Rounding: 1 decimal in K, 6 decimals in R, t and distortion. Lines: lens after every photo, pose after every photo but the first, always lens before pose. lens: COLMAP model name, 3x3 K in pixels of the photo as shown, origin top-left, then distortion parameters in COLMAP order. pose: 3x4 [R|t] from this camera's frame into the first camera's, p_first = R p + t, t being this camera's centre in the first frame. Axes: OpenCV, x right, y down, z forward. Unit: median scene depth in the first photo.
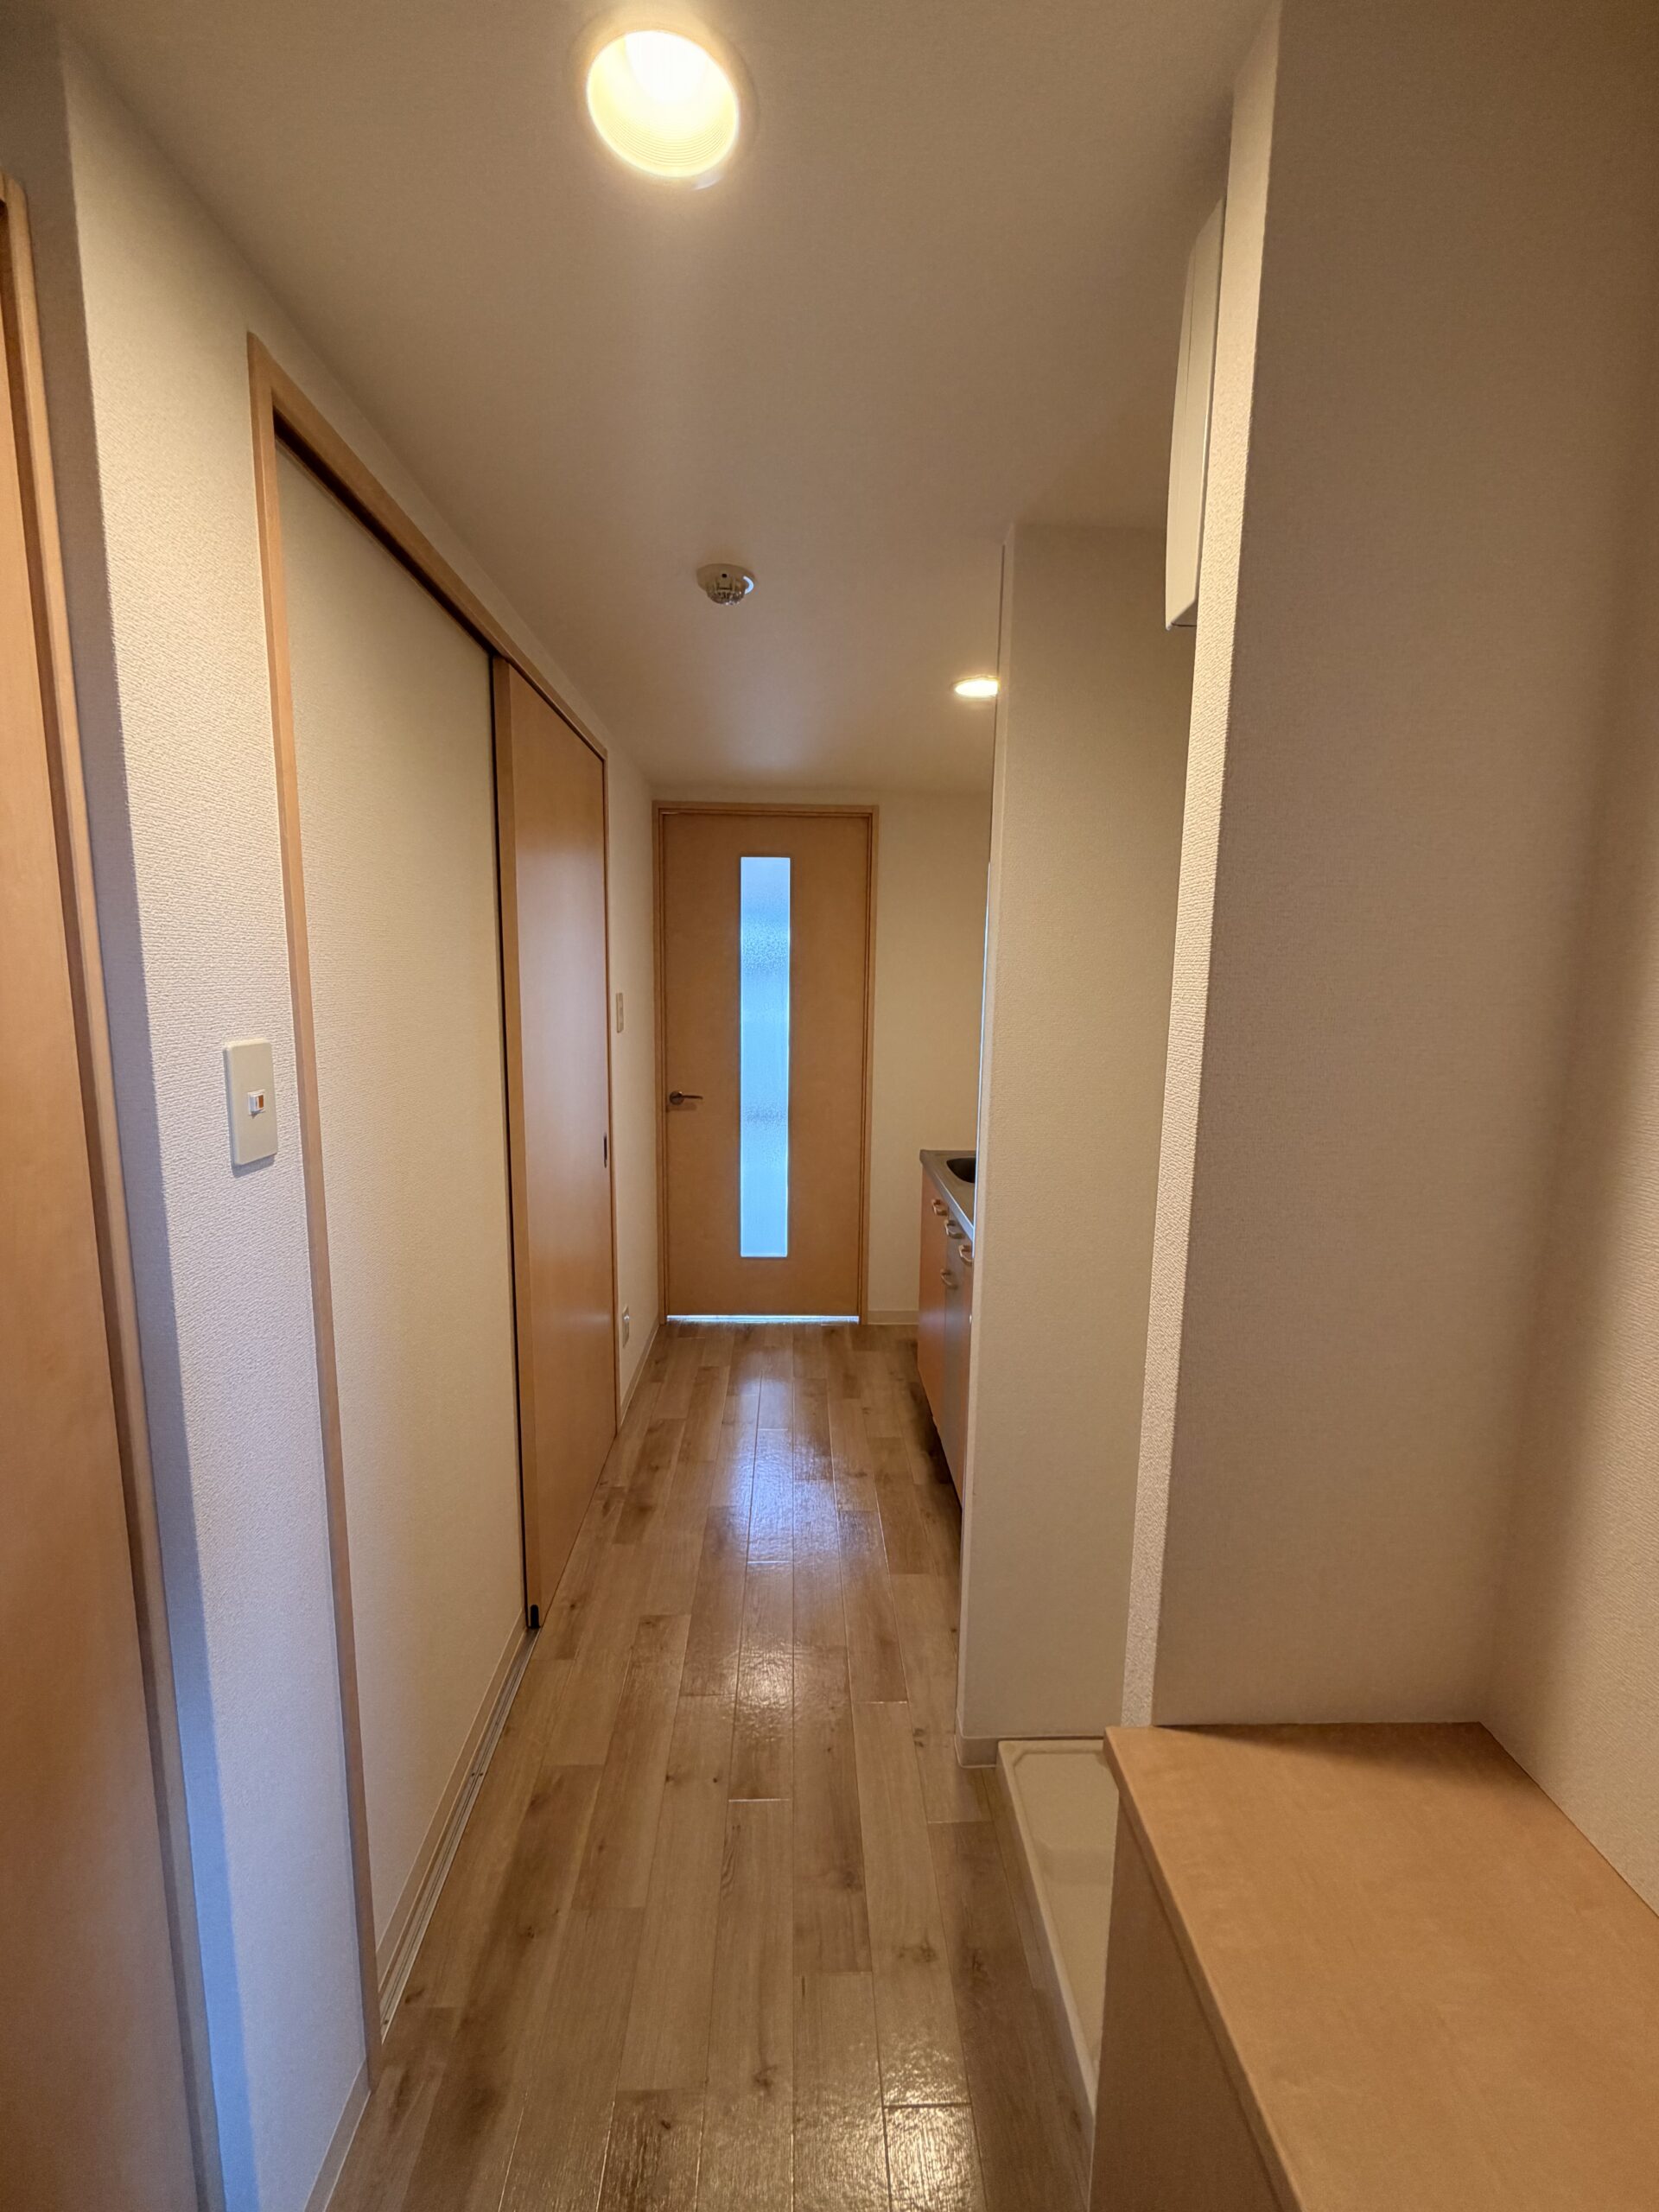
lens RADIAL K [[884.7, 0, 821.6], [0, 884.7, 1103.7], [0, 0, 1]] dist [0.000009, 0.000044]
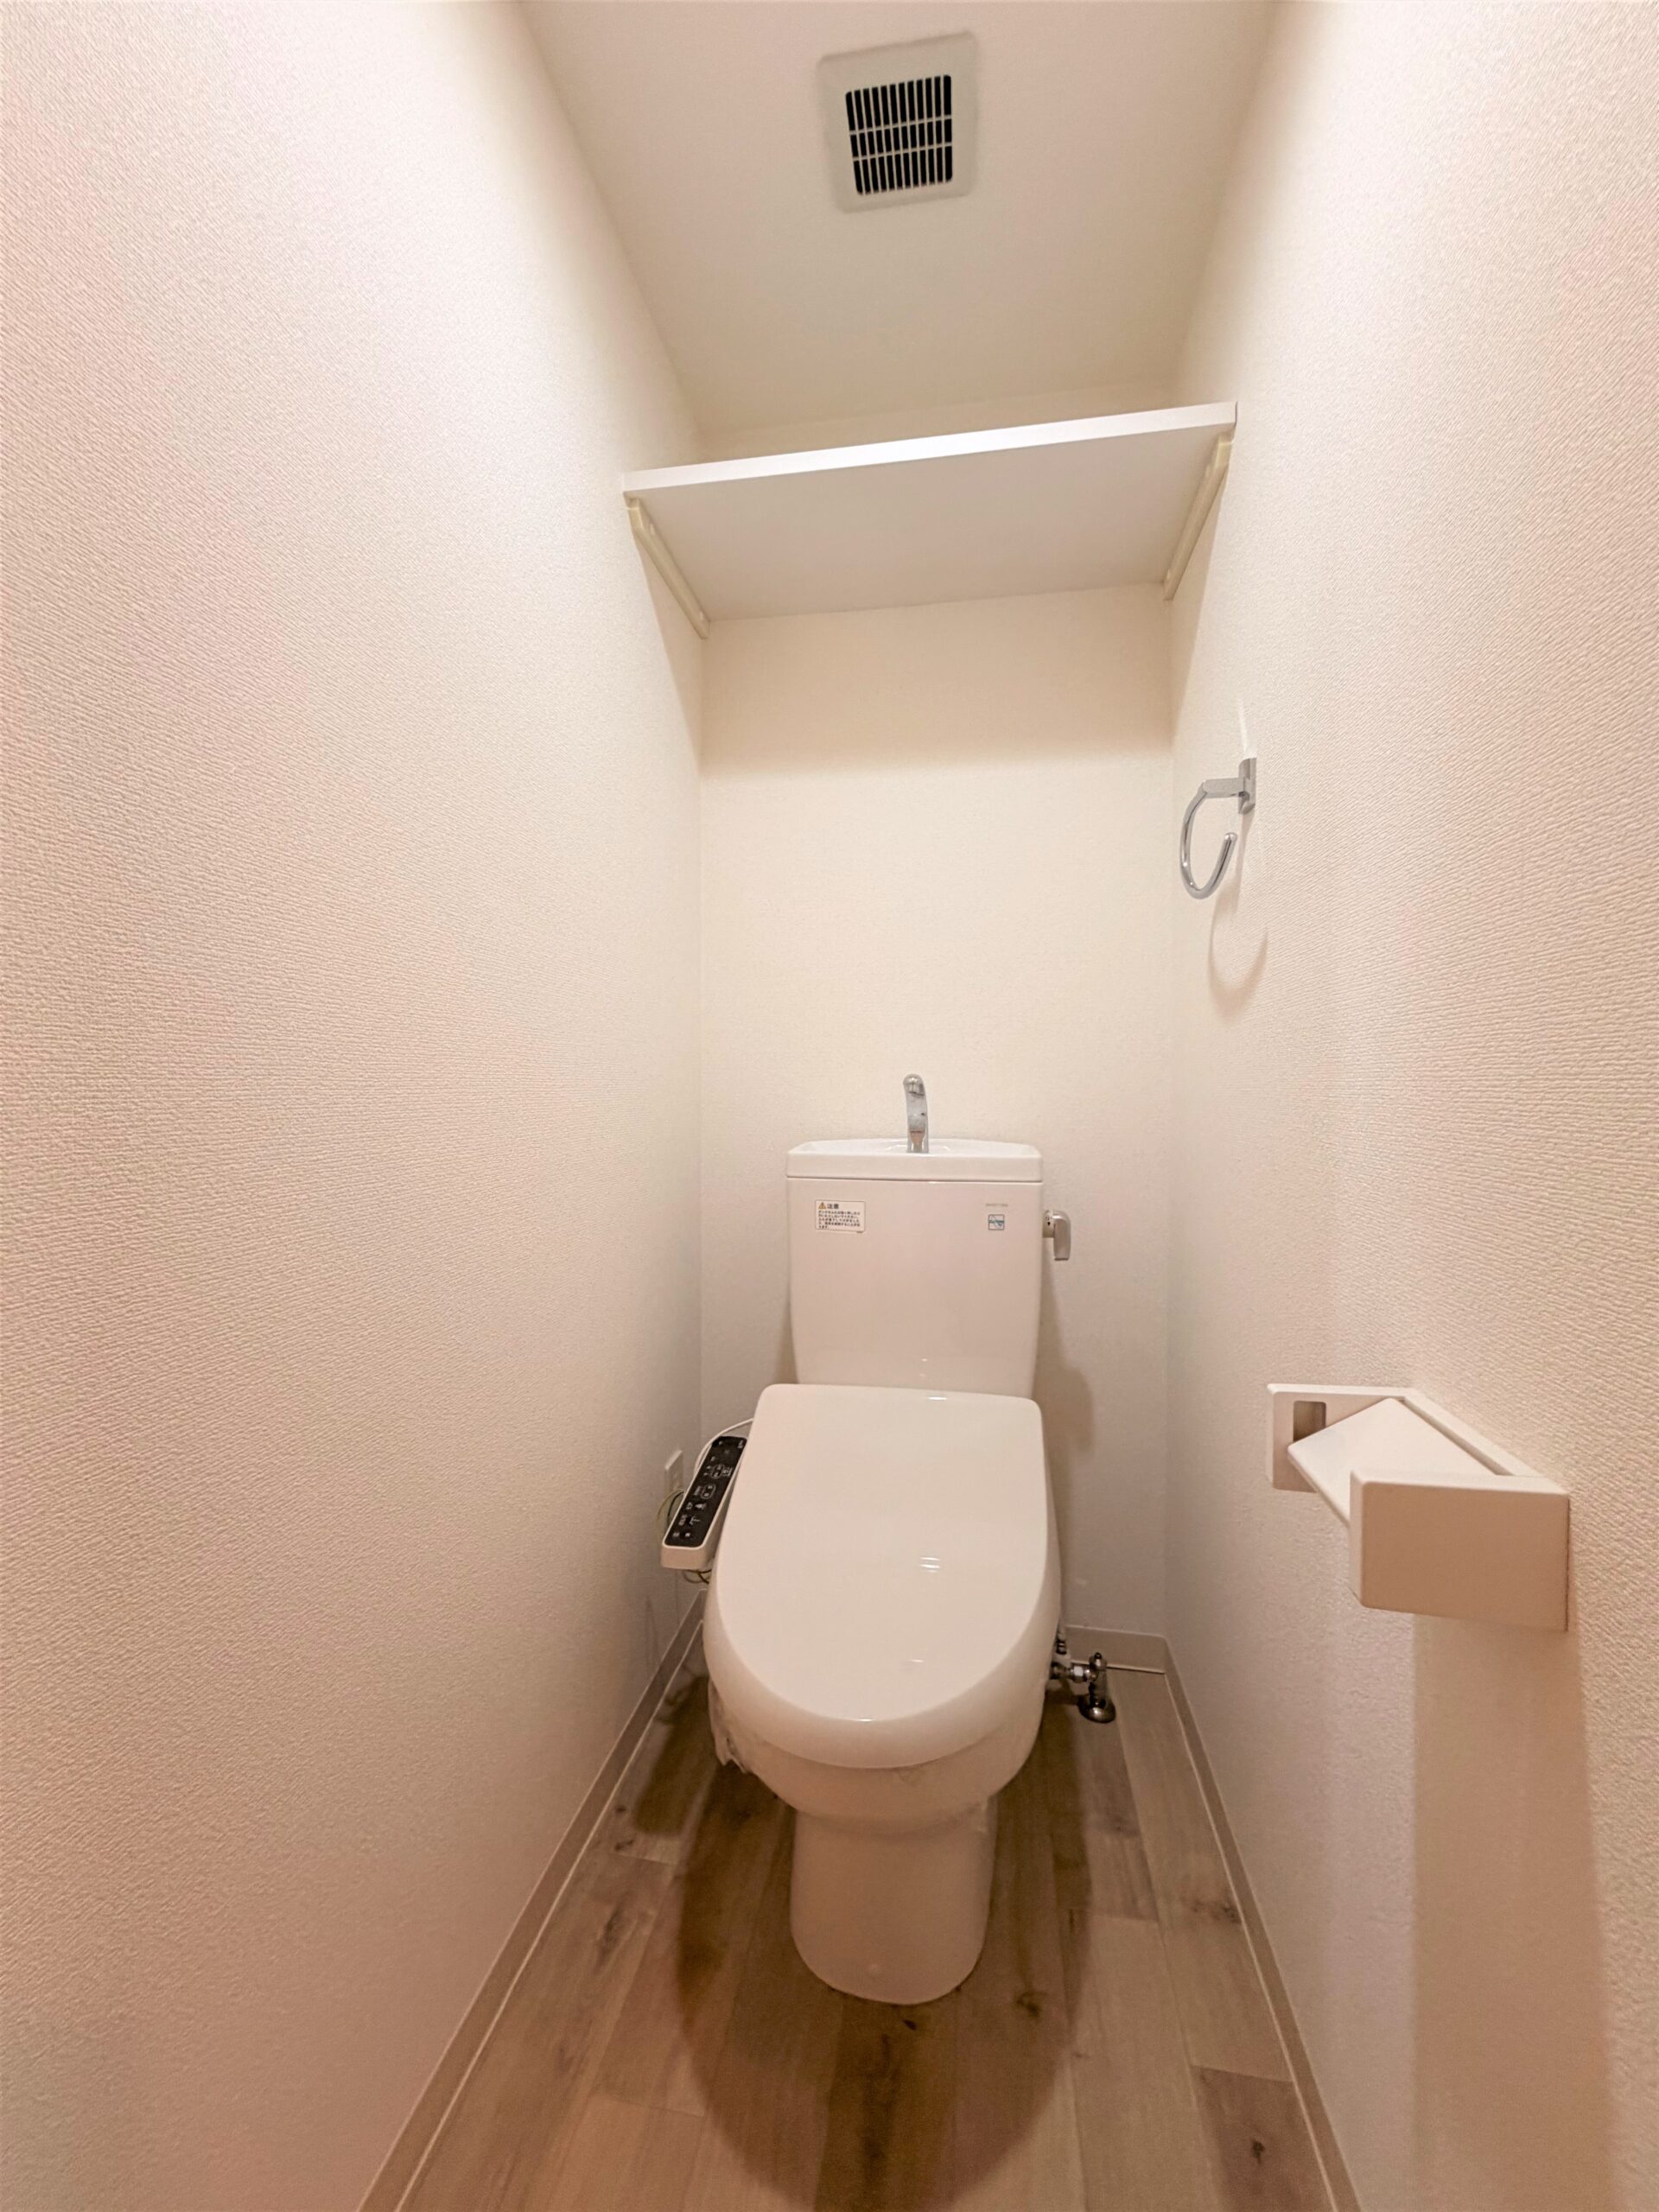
lens RADIAL K [[884.7, 0, 832.3], [0, 884.7, 1097.8], [0, 0, 1]] dist [0.000009, 0.000044]
pose [[0.981143, -0.008377, -0.193102, -0.070991], [-0.019628, 0.989578, -0.142657, 0.365564], [0.192285, 0.143757, 0.970752, 0.061689]]
